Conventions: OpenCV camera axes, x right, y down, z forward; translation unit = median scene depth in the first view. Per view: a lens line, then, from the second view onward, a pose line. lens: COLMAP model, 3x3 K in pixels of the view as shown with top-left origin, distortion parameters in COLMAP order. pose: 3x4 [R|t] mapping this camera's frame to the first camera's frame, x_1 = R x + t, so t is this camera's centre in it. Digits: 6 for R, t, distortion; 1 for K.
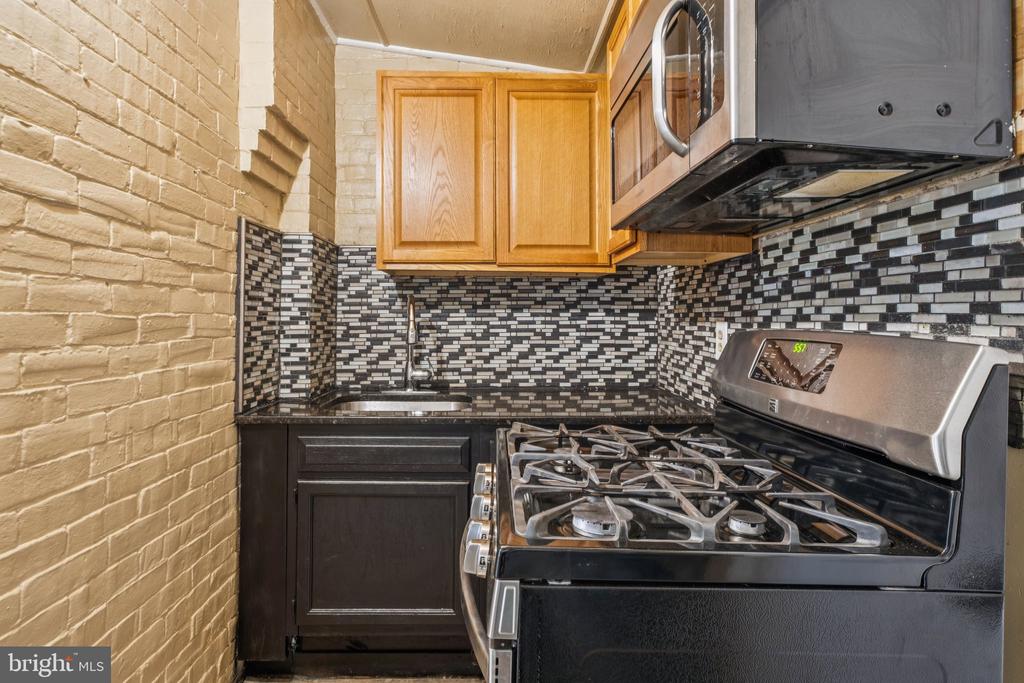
lens RADIAL K [[578.4, 0, 512.0], [0, 578.4, 341.5], [0, 0, 1]] dist [-0.006414, 0.003059]
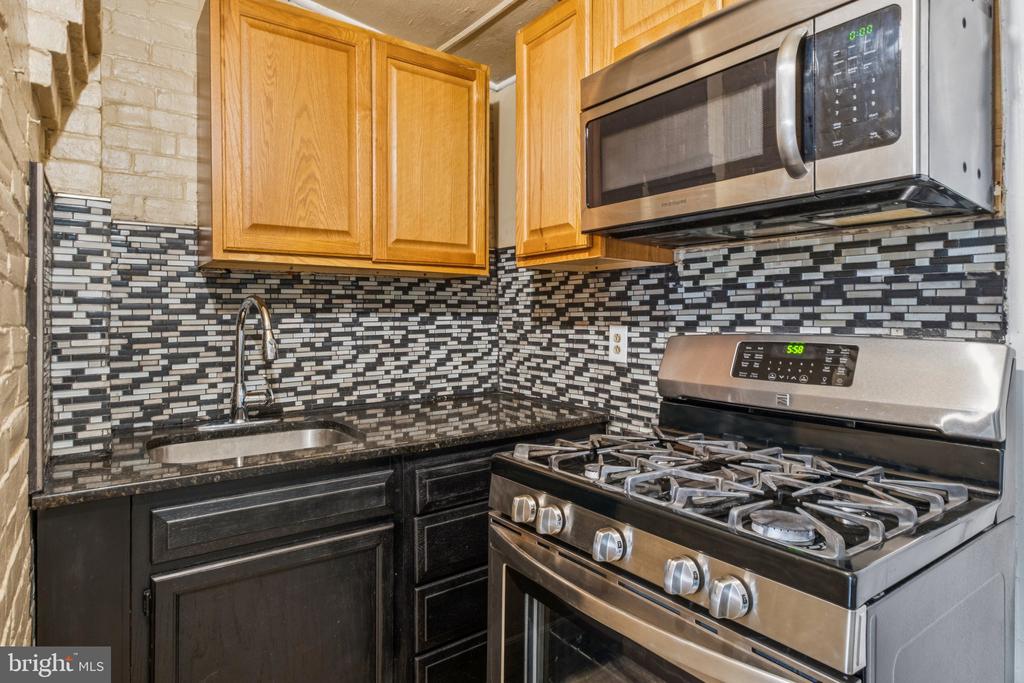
lens RADIAL K [[587.8, 0, 512.0], [0, 587.8, 341.5], [0, 0, 1]] dist [-0.001630, 0.000517]
pose [[0.813015, -0.031244, 0.581403, -0.320724], [0.030332, 0.999476, 0.011295, -0.017188], [-0.581452, 0.008453, 0.813537, 0.168648]]
